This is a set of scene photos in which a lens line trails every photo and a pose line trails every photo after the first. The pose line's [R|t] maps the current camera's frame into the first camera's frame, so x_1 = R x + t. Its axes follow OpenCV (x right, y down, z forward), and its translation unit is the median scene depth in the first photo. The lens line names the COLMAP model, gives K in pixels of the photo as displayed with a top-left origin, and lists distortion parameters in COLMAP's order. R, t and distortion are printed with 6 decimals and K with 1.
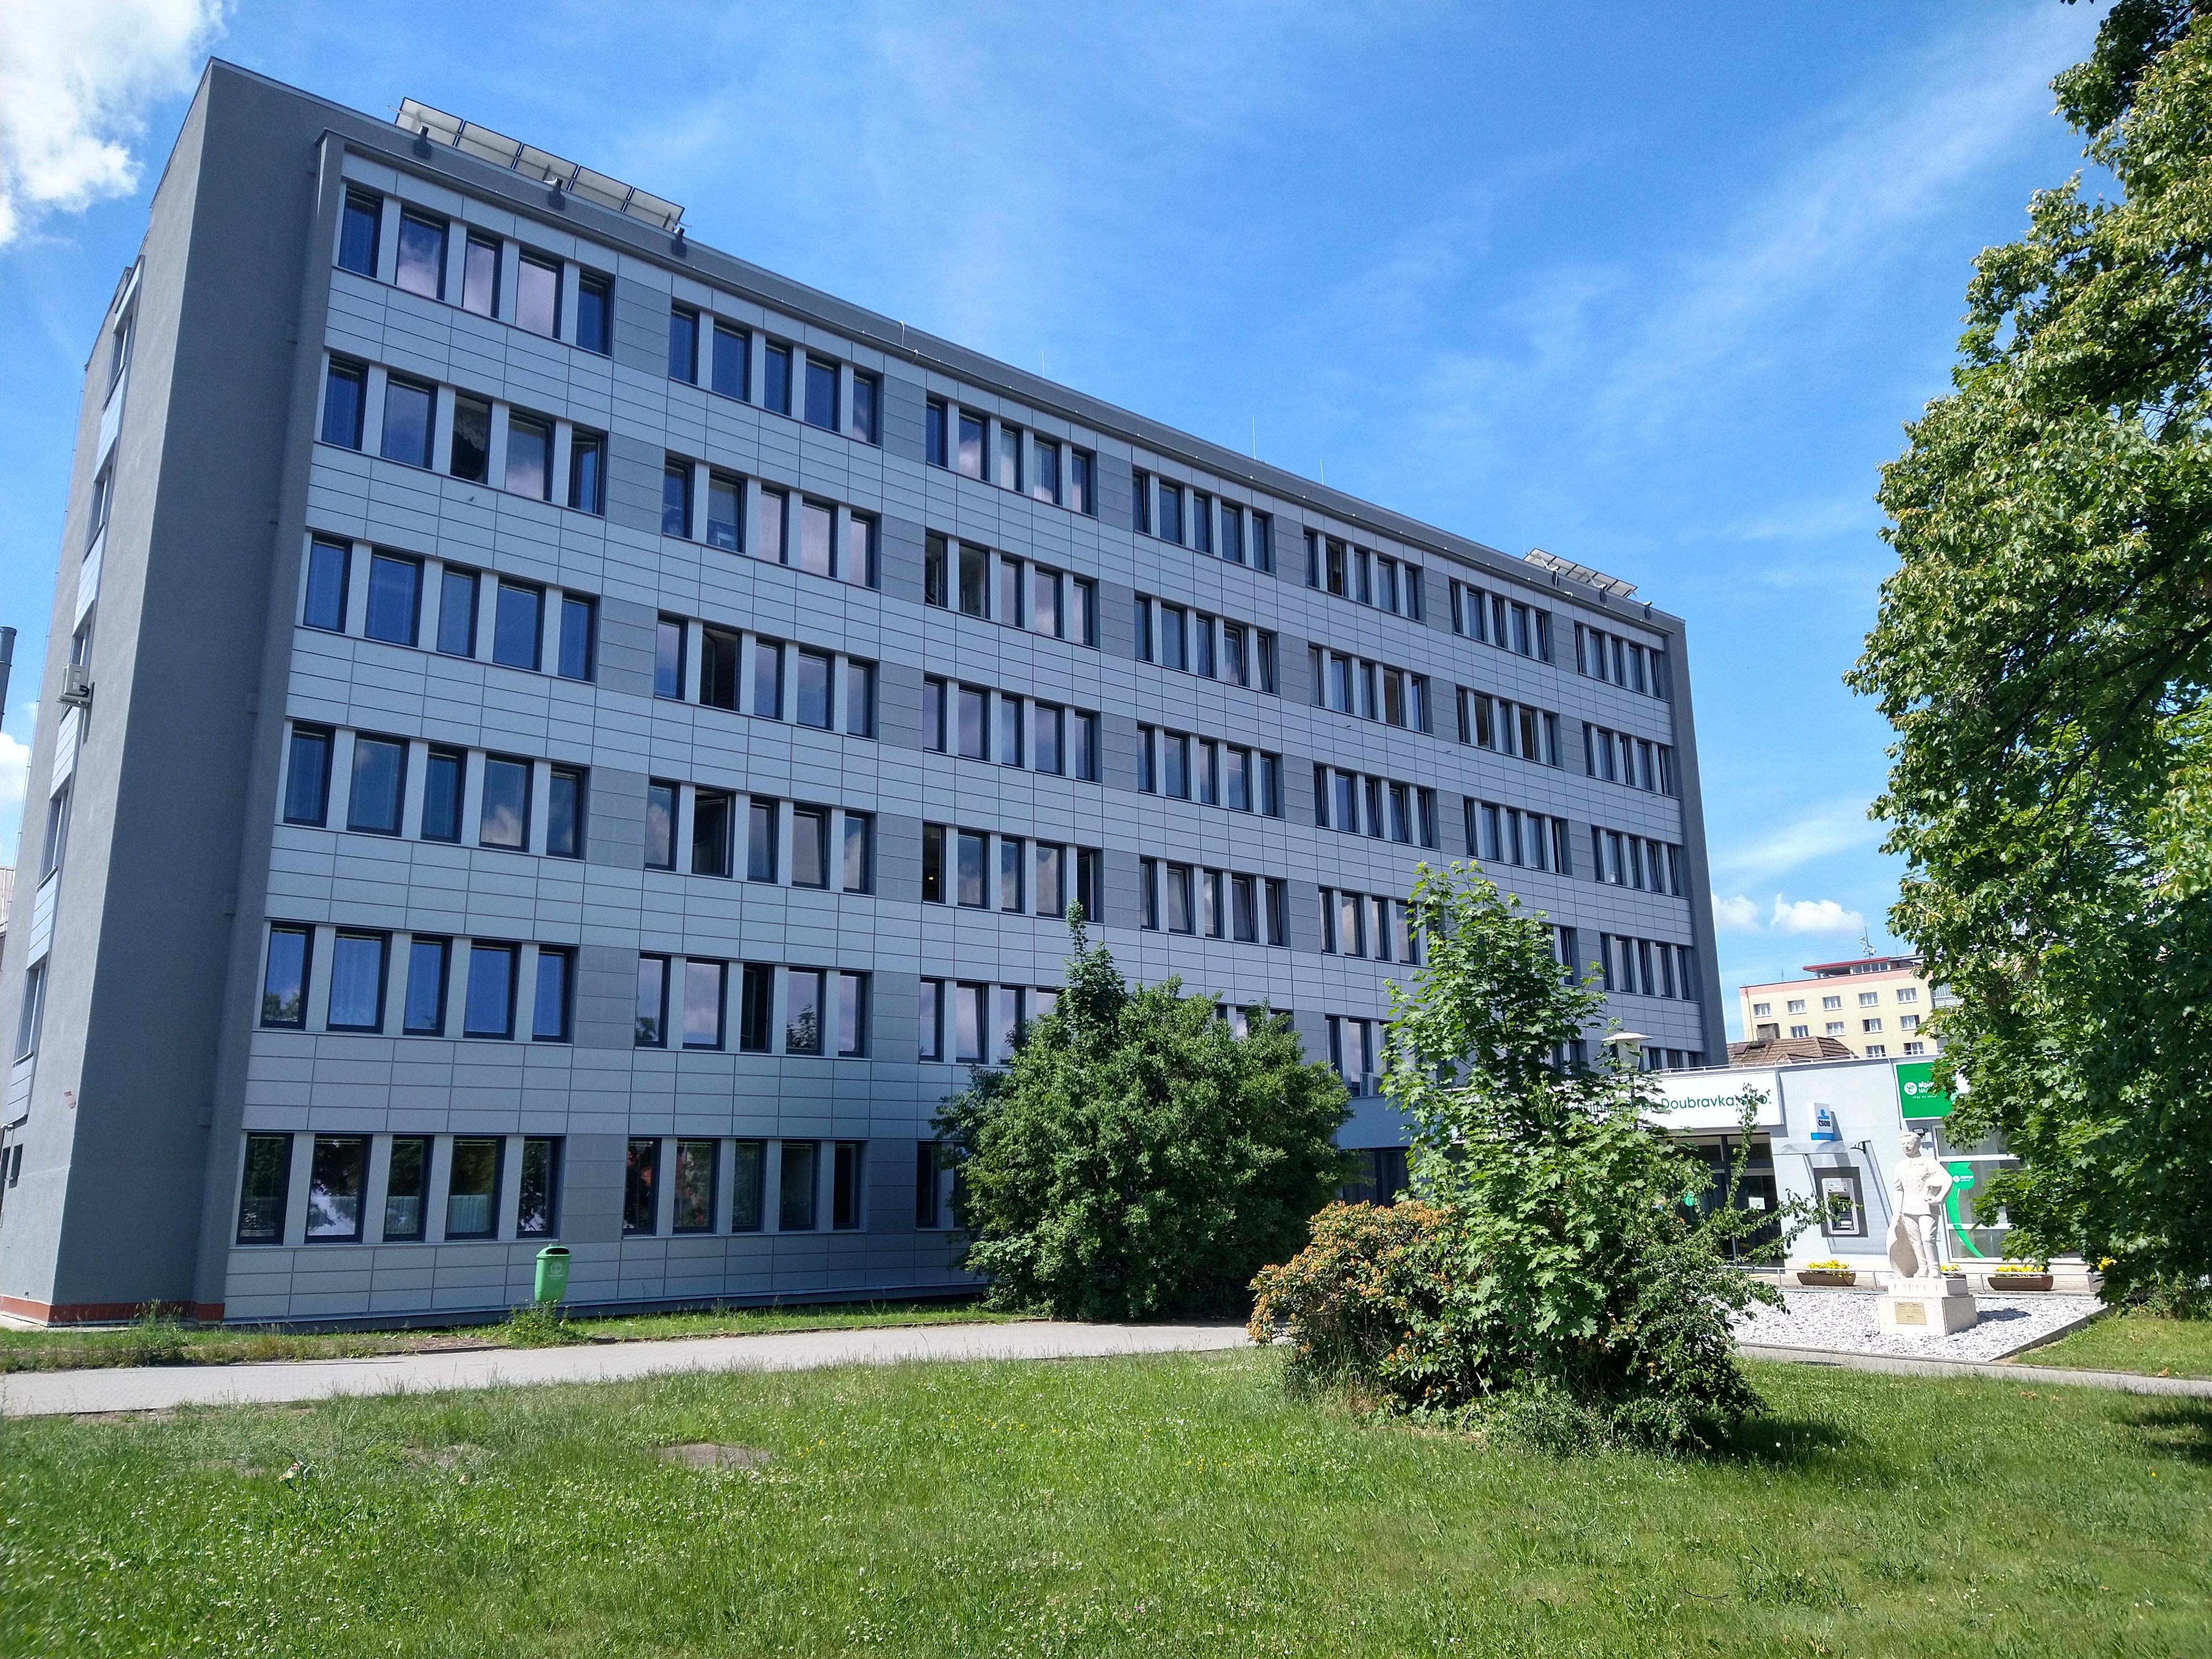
lens RADIAL K [[1614.5, 0, 1104.7], [0, 1614.5, 823.5], [0, 0, 1]] dist [0.107867, -0.132574]
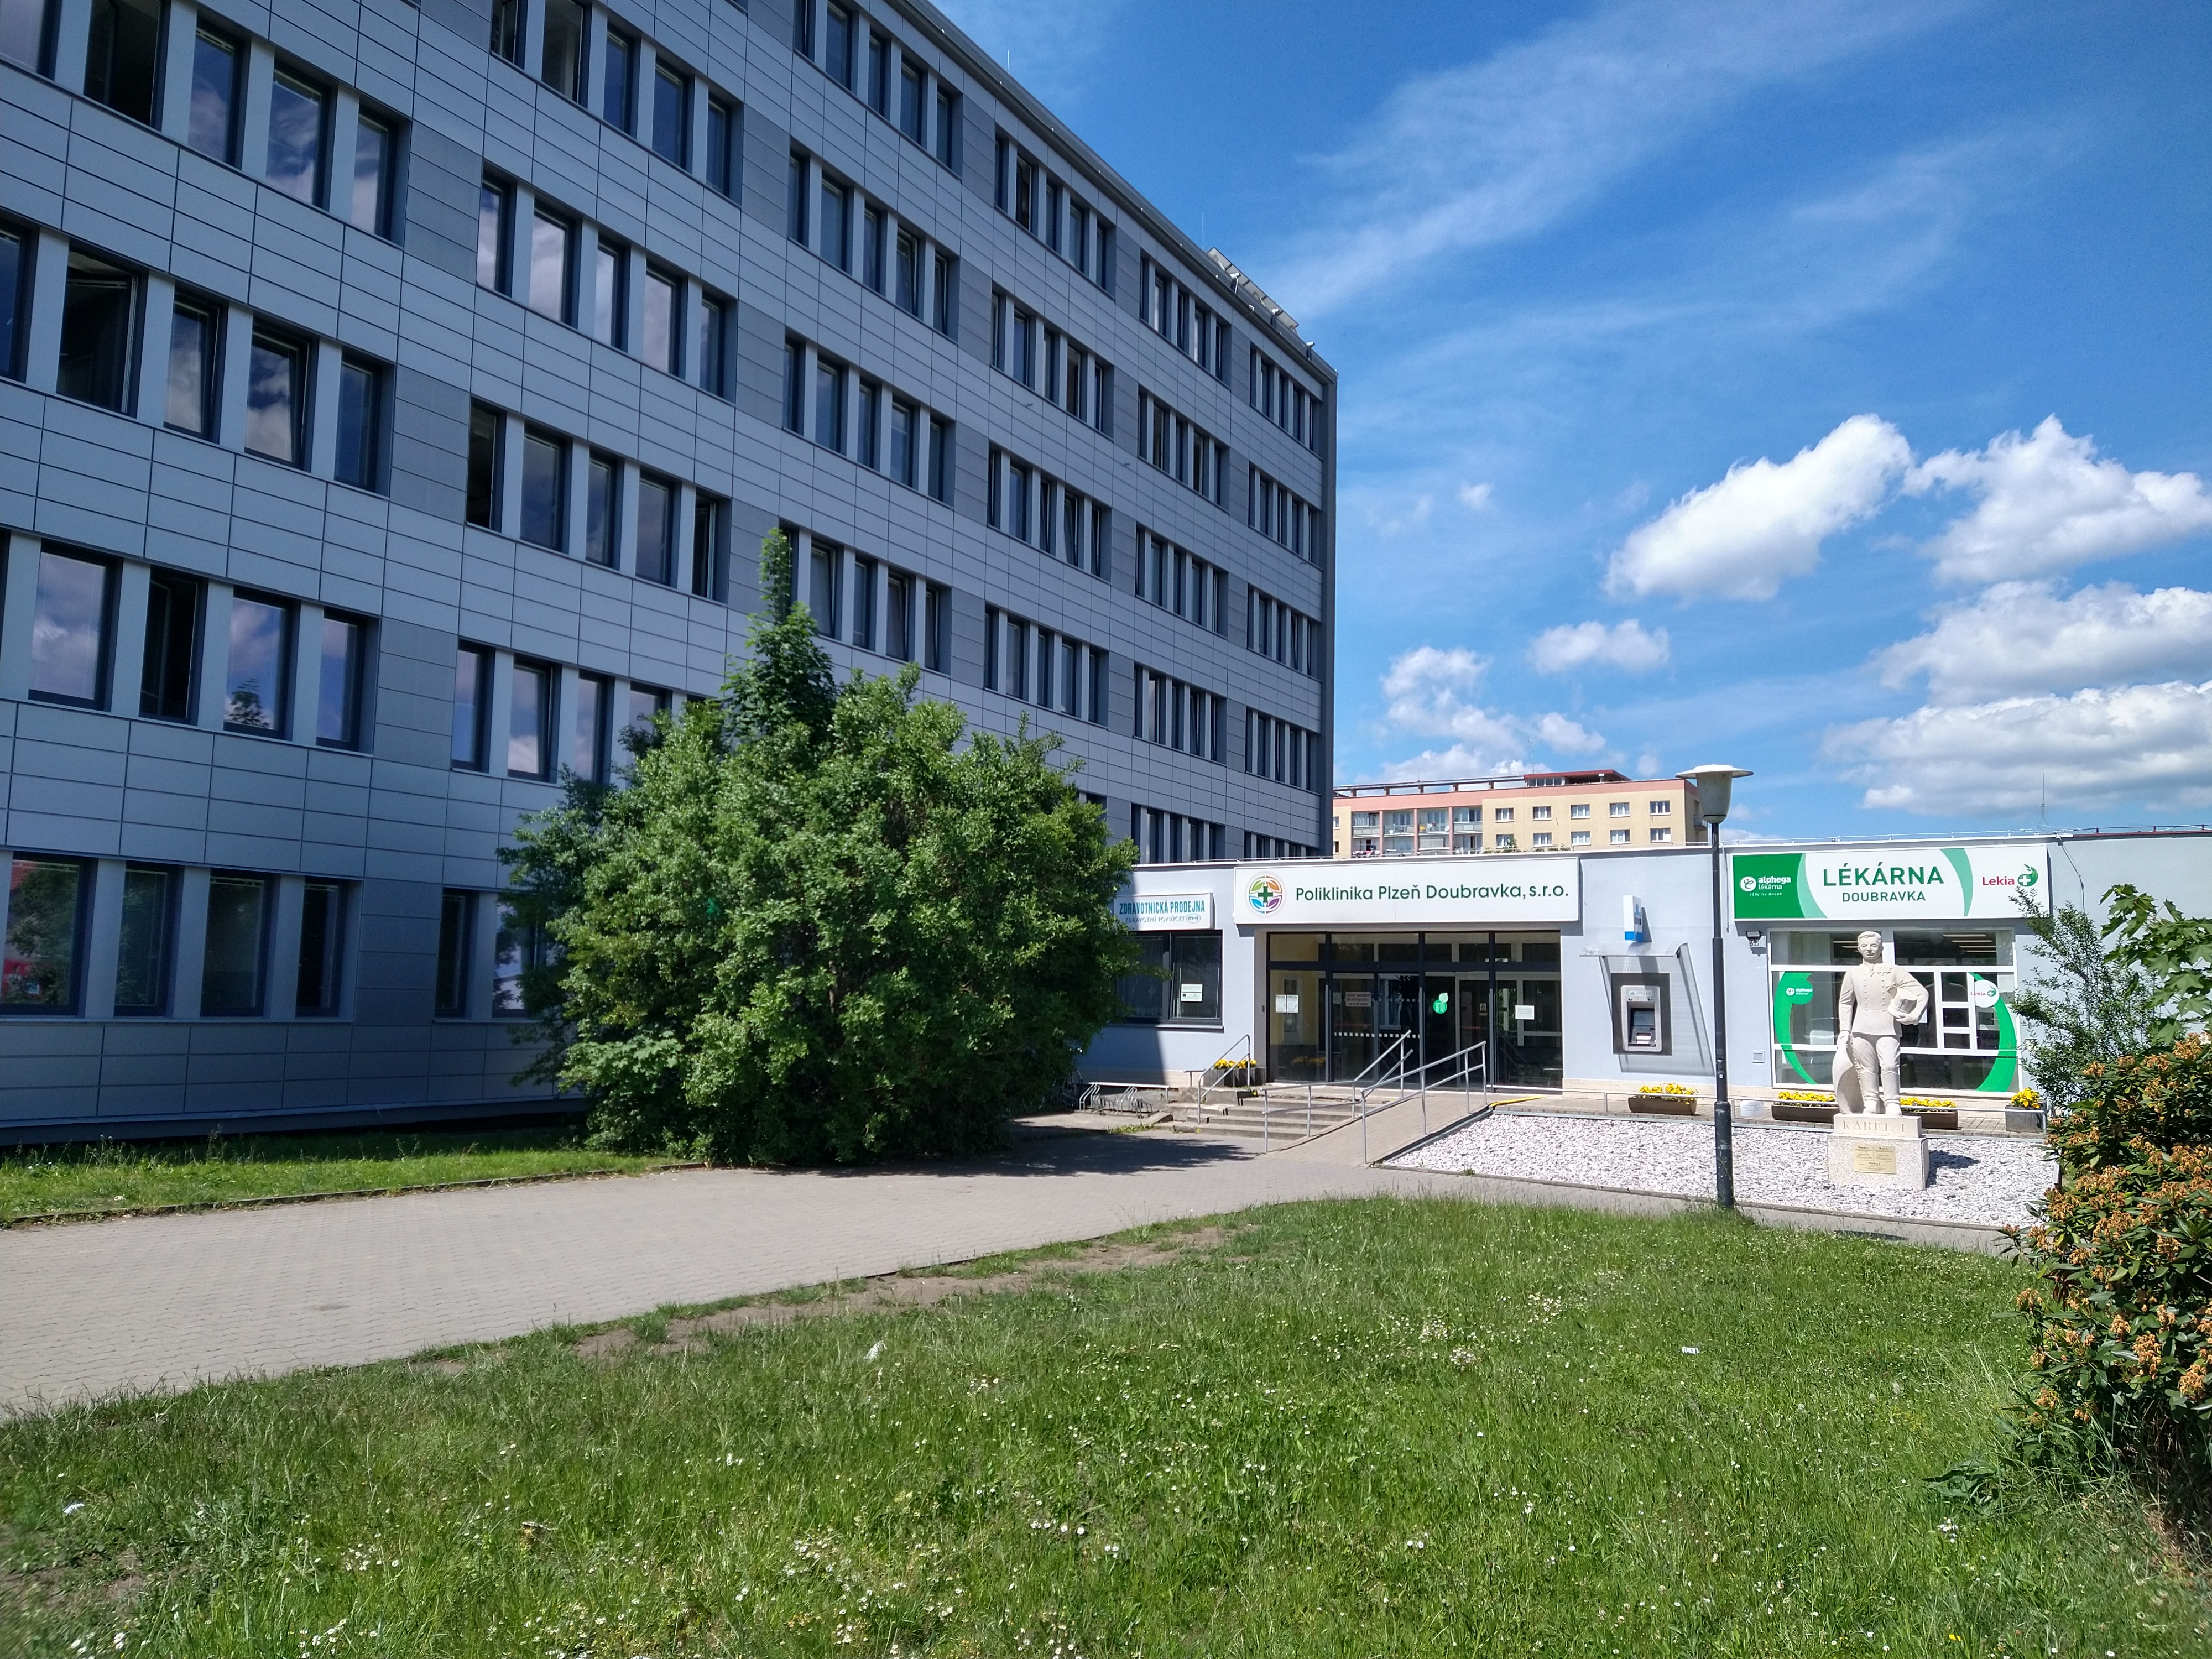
lens RADIAL K [[1614.5, 0, 1104.7], [0, 1614.5, 823.5], [0, 0, 1]] dist [0.107867, -0.132574]
pose [[0.937162, 0.069702, 0.341860, -0.105797], [-0.110416, 0.988730, 0.101097, 0.085499], [-0.330961, -0.132491, 0.934297, 0.347434]]
